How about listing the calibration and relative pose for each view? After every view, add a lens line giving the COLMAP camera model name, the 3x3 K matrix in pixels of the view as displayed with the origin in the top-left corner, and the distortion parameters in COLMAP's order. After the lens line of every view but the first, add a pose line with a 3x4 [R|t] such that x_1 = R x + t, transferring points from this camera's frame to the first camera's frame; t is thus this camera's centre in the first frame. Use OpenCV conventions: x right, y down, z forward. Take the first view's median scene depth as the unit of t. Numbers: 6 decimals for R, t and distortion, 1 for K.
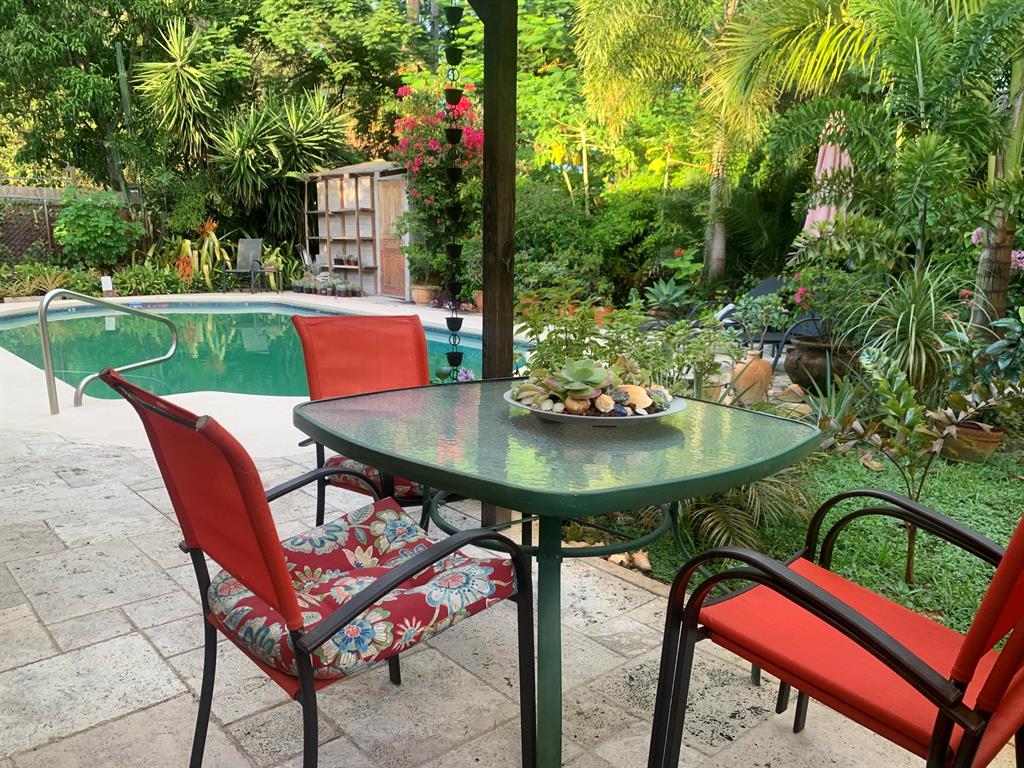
lens RADIAL K [[789.9, 0, 508.5], [0, 789.9, 382.6], [0, 0, 1]] dist [0.066679, -0.079070]
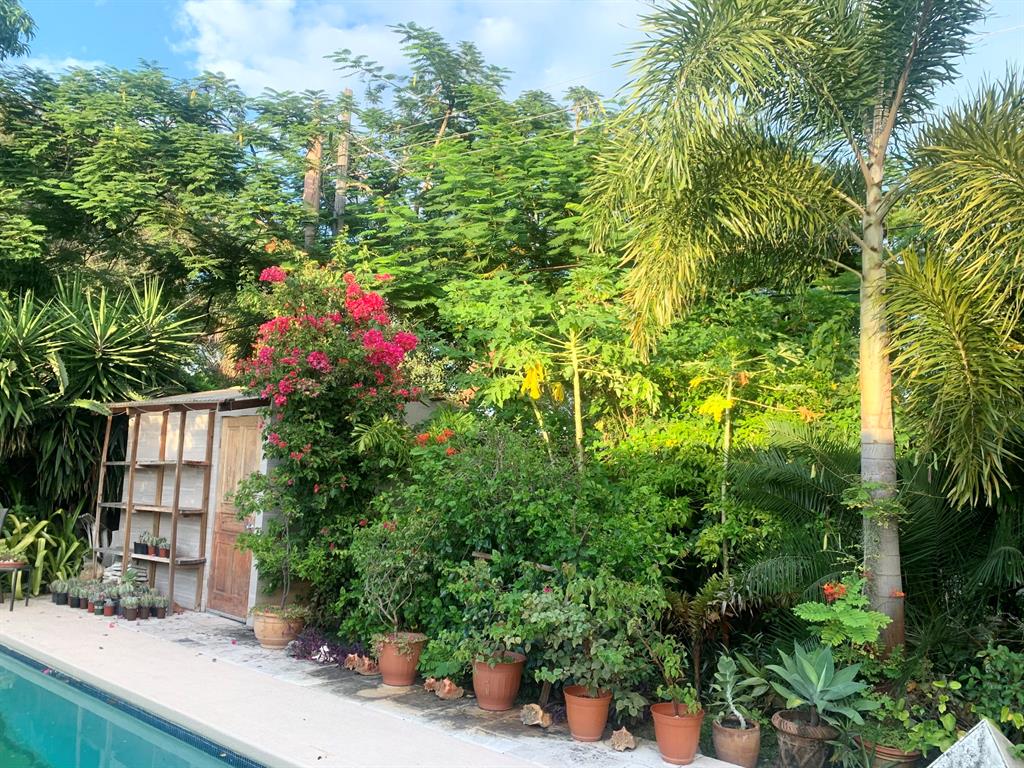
lens RADIAL K [[789.9, 0, 506.4], [0, 789.9, 381.6], [0, 0, 1]] dist [0.066679, -0.079070]
pose [[0.991671, 0.037125, 0.123333, -0.024067], [0.001132, 0.955010, -0.296572, -0.097358], [-0.128795, 0.294241, 0.947013, 0.380059]]
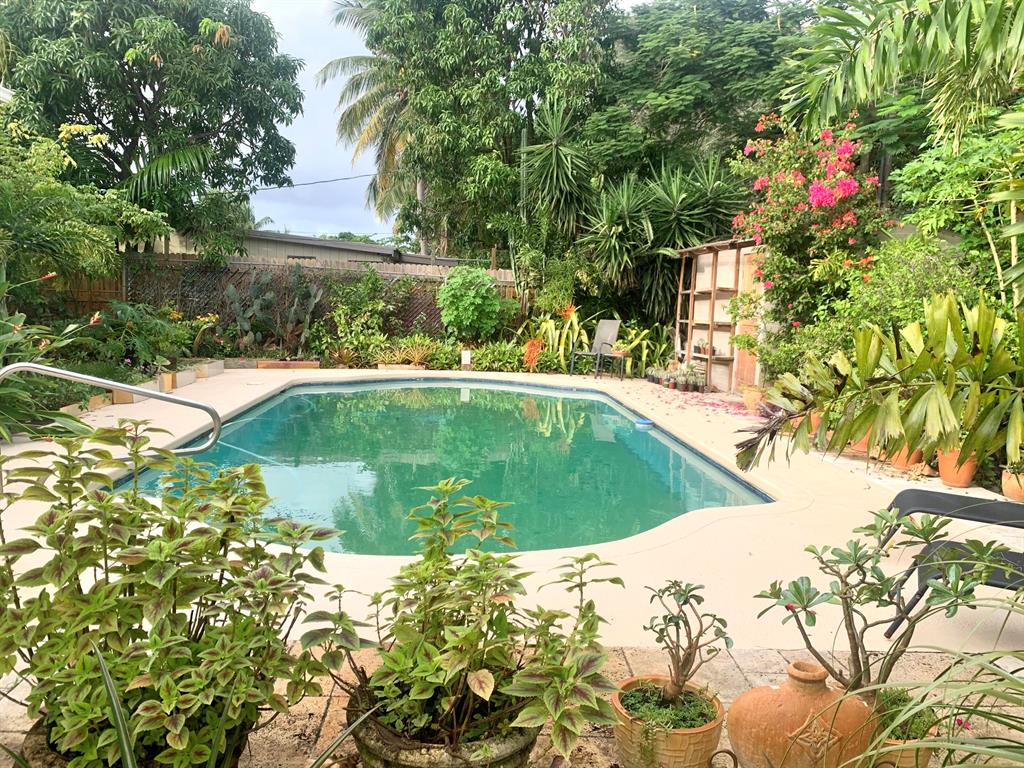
lens RADIAL K [[789.9, 0, 519.0], [0, 789.9, 363.2], [0, 0, 1]] dist [0.066679, -0.079070]
pose [[0.797509, 0.070868, -0.599131, 0.147633], [-0.146149, 0.986191, -0.077889, -0.045438], [0.585338, 0.149680, 0.796853, 0.220909]]
